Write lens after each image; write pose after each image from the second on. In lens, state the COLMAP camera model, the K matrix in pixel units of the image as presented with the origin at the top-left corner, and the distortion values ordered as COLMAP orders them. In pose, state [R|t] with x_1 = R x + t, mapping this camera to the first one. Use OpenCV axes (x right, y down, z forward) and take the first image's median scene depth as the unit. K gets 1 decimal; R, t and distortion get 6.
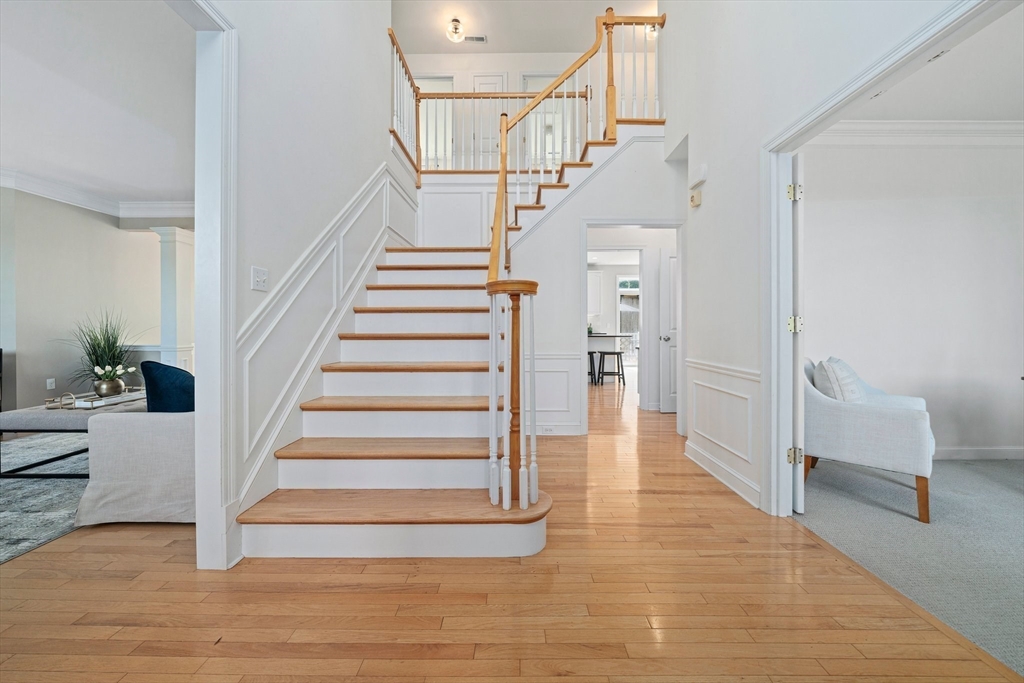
lens RADIAL K [[362.0, 0, 510.9], [0, 362.0, 324.1], [0, 0, 1]] dist [-0.001092, -0.000104]
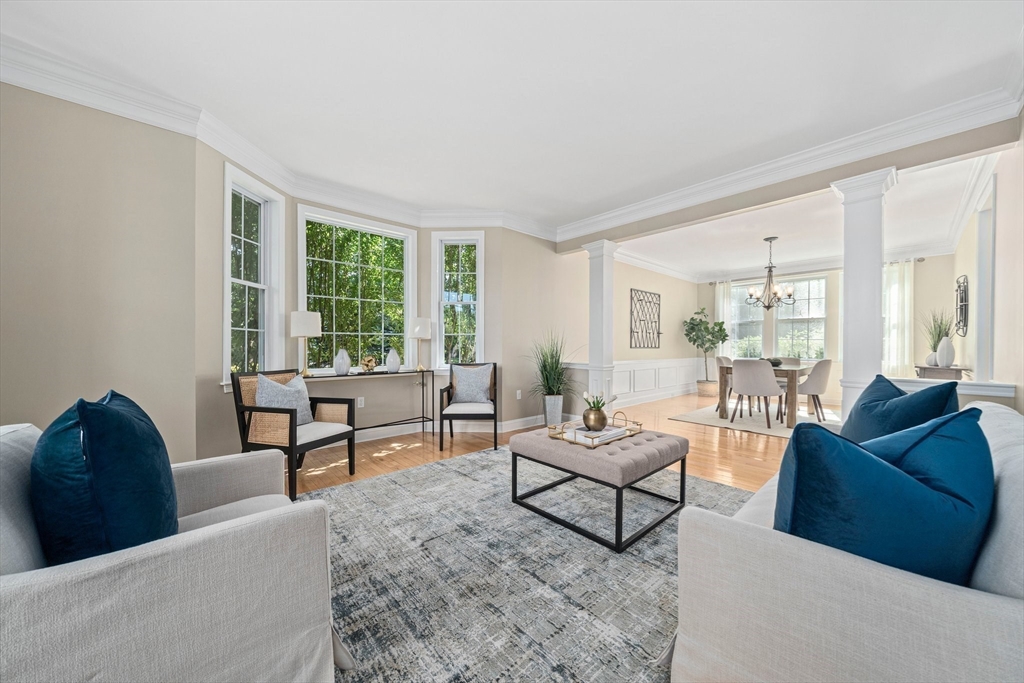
lens RADIAL K [[358.0, 0, 516.3], [0, 358.0, 340.0], [0, 0, 1]] dist [-0.000471, 0.000015]
pose [[0.685606, -0.004450, -0.727959, -0.426523], [-0.002778, 0.999958, -0.008730, 0.002862], [0.727967, 0.008008, 0.685565, 0.205011]]
